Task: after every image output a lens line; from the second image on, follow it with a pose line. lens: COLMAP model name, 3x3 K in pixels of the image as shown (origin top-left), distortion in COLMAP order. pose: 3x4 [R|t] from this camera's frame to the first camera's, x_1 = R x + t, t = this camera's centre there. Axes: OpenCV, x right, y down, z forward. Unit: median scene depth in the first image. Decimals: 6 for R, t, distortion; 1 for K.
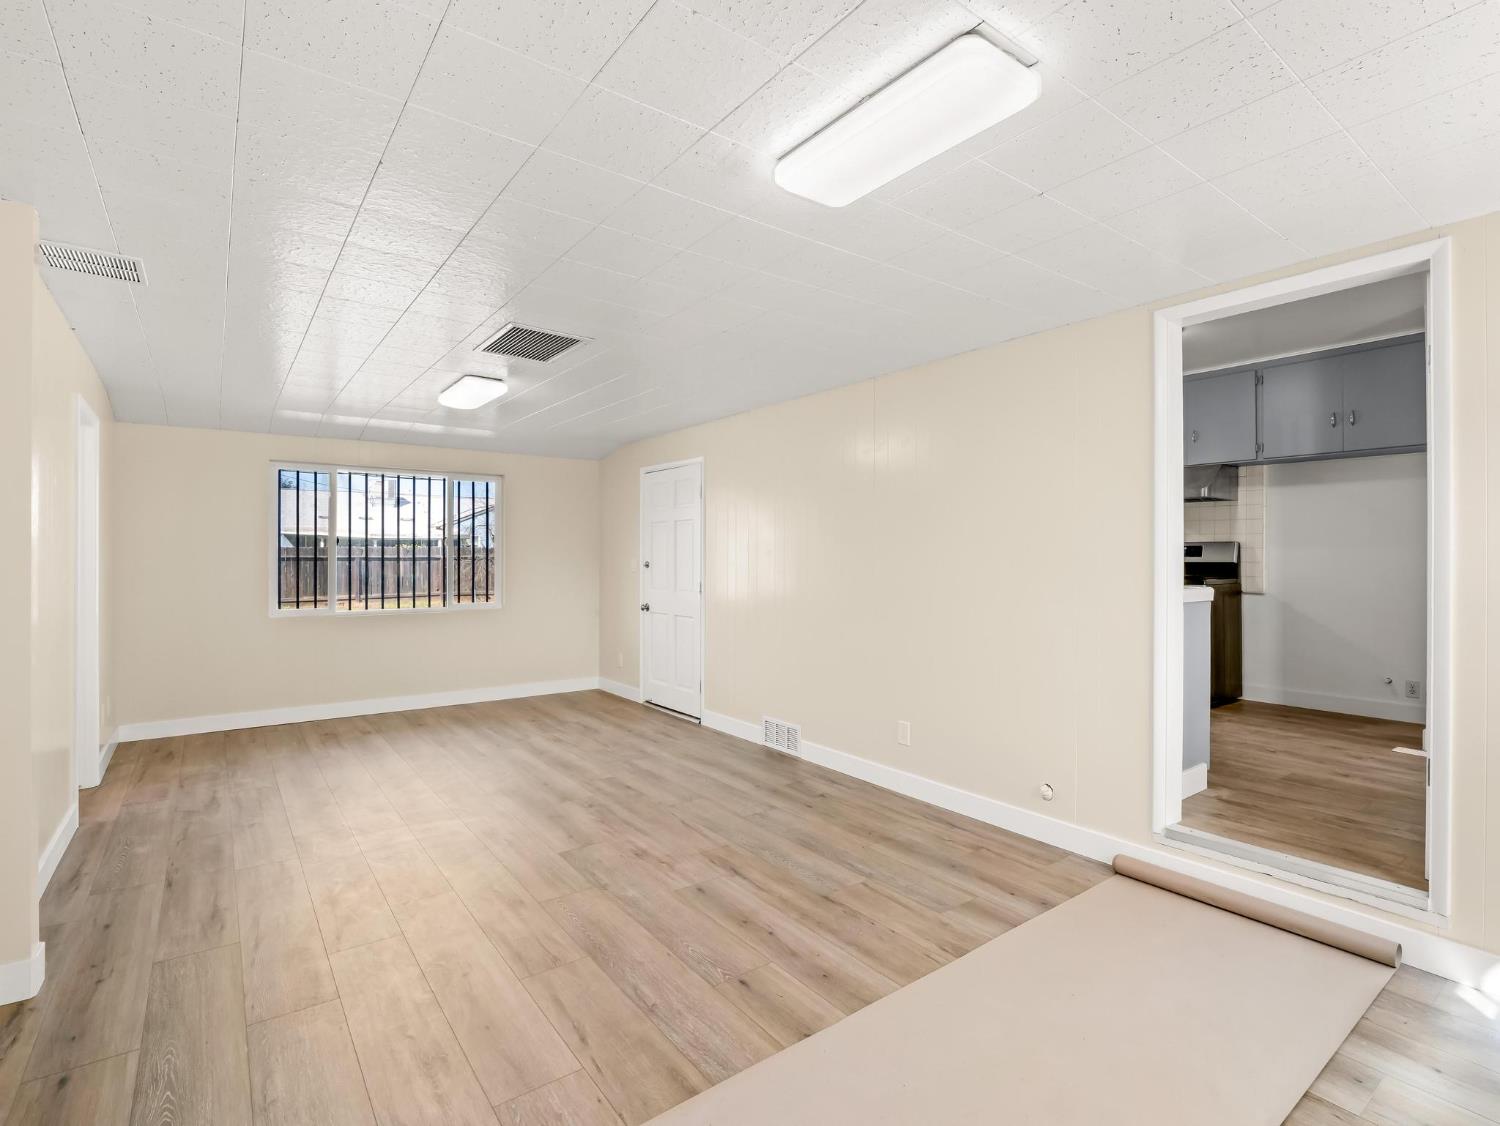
lens RADIAL K [[725.4, 0, 750.0], [0, 725.4, 563.0], [0, 0, 1]] dist [-0.016338, -0.001042]
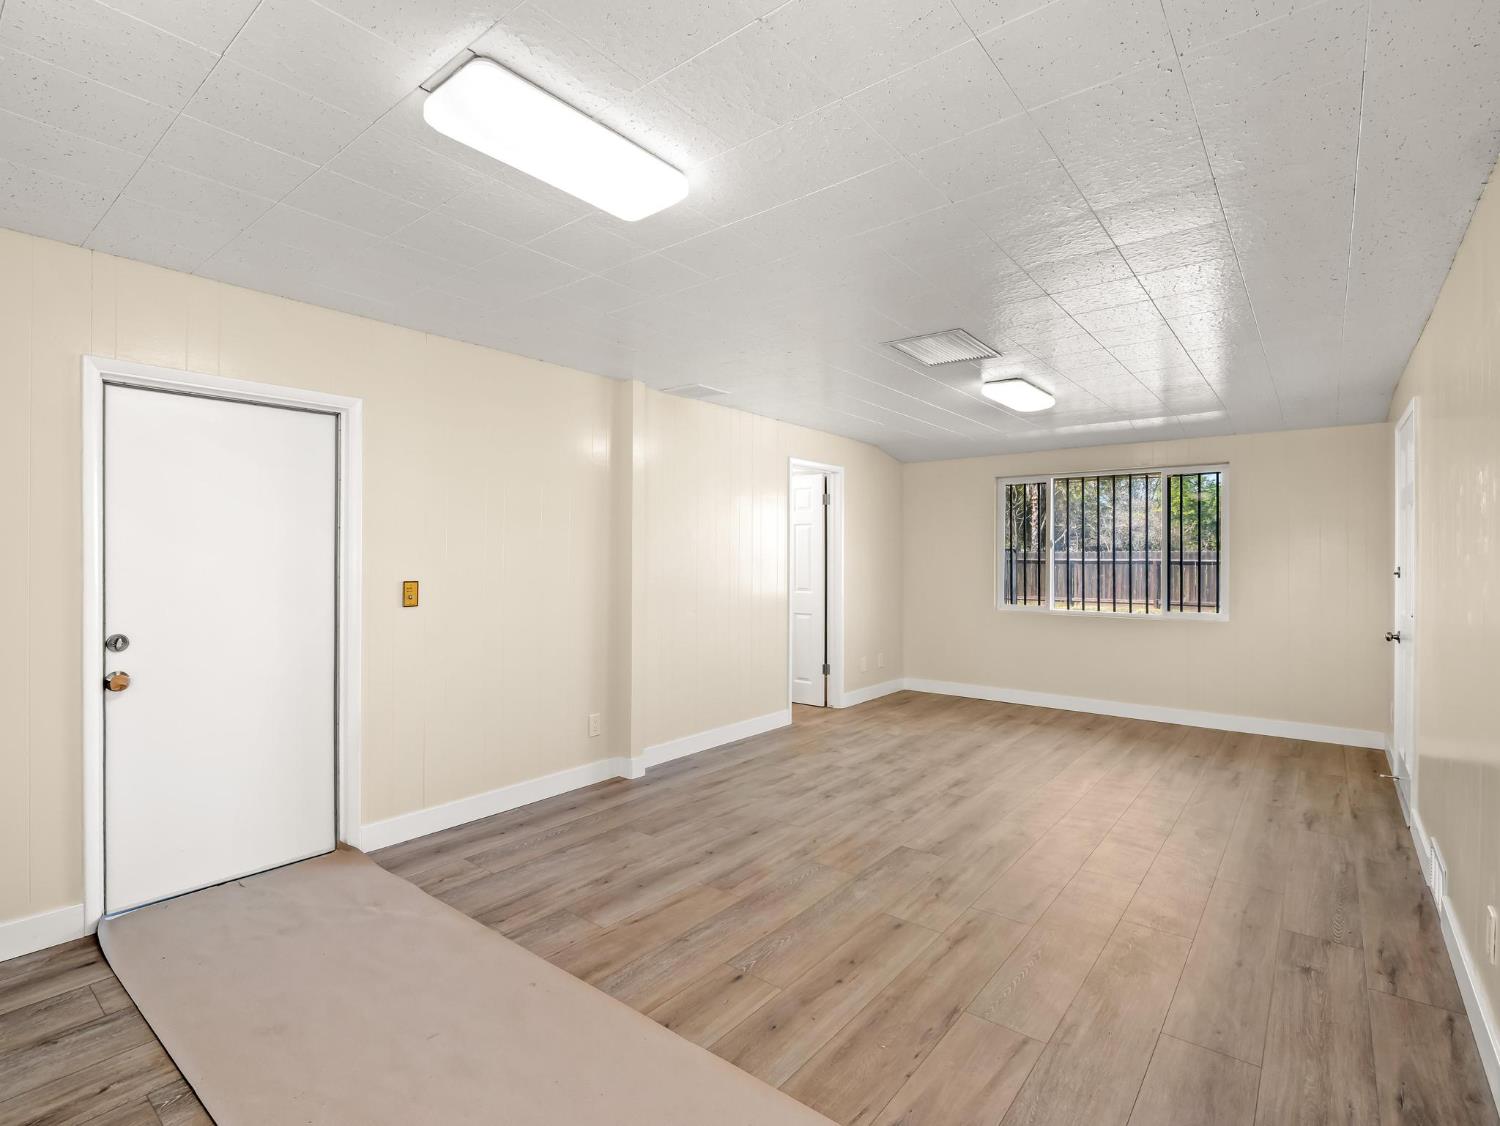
lens RADIAL K [[725.4, 0, 750.0], [0, 725.4, 563.0], [0, 0, 1]] dist [-0.016338, -0.001042]
pose [[0.261102, 0.007008, -0.965286, 0.669911], [-0.013202, 0.999906, 0.003688, -0.002762], [0.965221, 0.011781, 0.261170, 0.516113]]
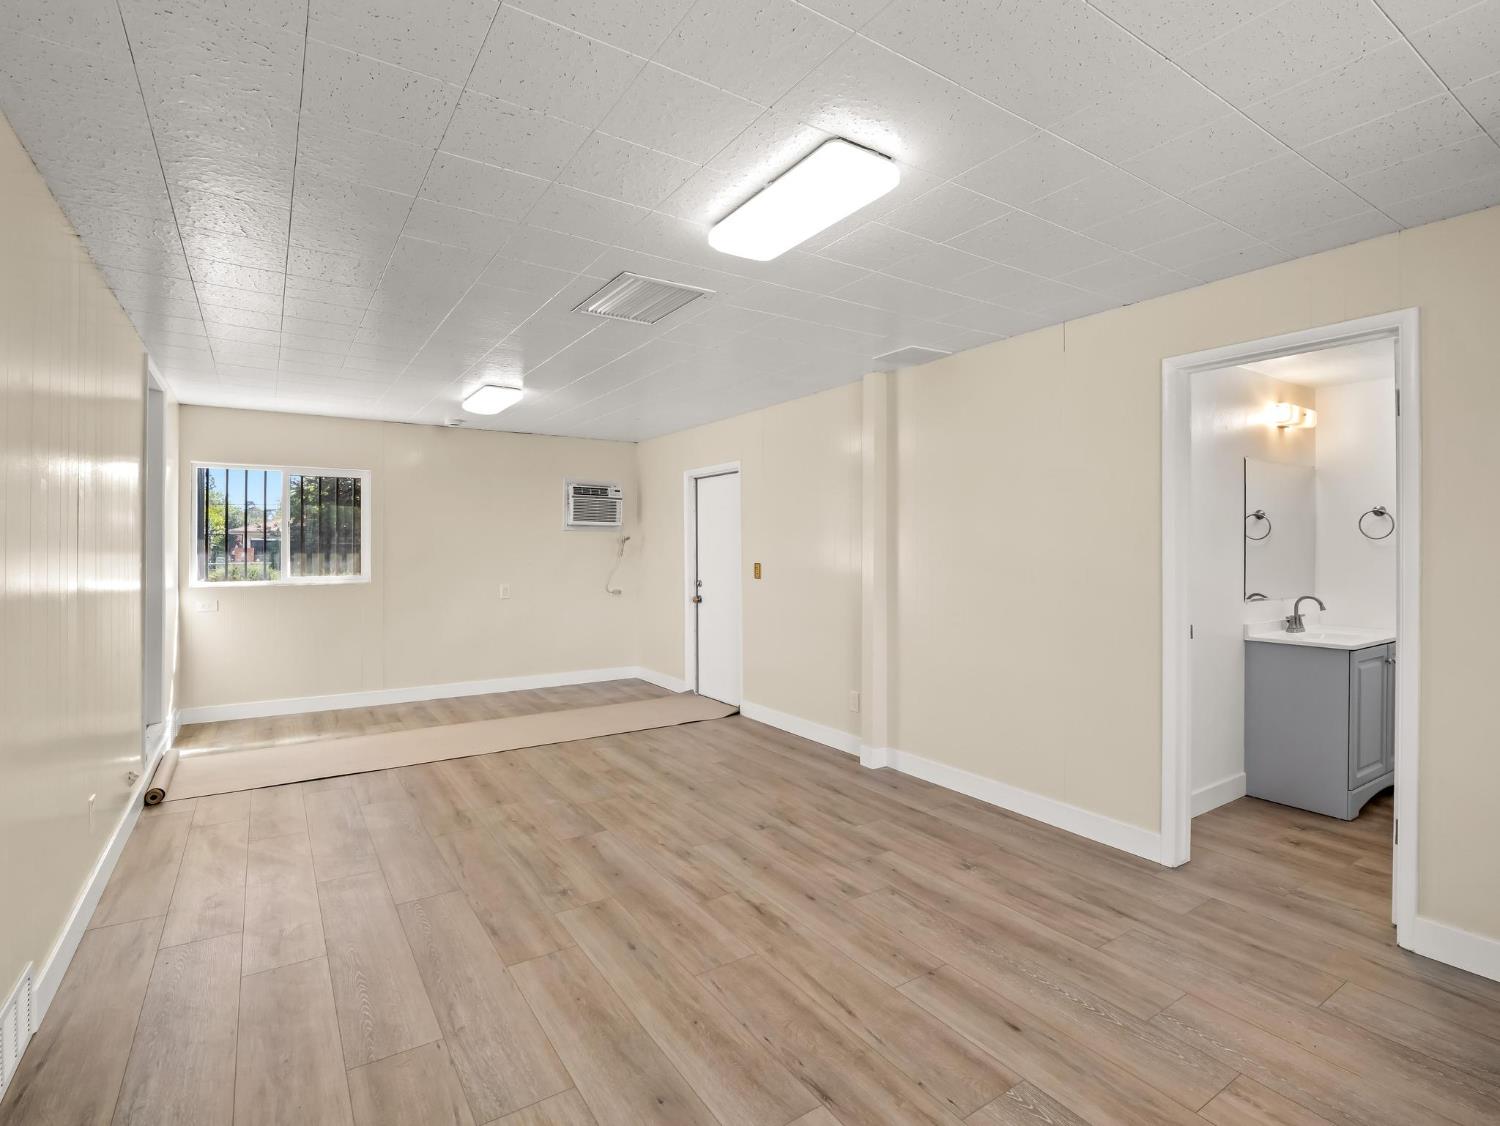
lens RADIAL K [[745.7, 0, 750.0], [0, 745.7, 563.0], [0, 0, 1]] dist [0.000132, -0.000166]
pose [[-0.998357, -0.004957, 0.057089, -0.531856], [-0.003215, 0.999528, 0.030562, -0.019958], [-0.057214, 0.030328, -0.997901, 2.053672]]
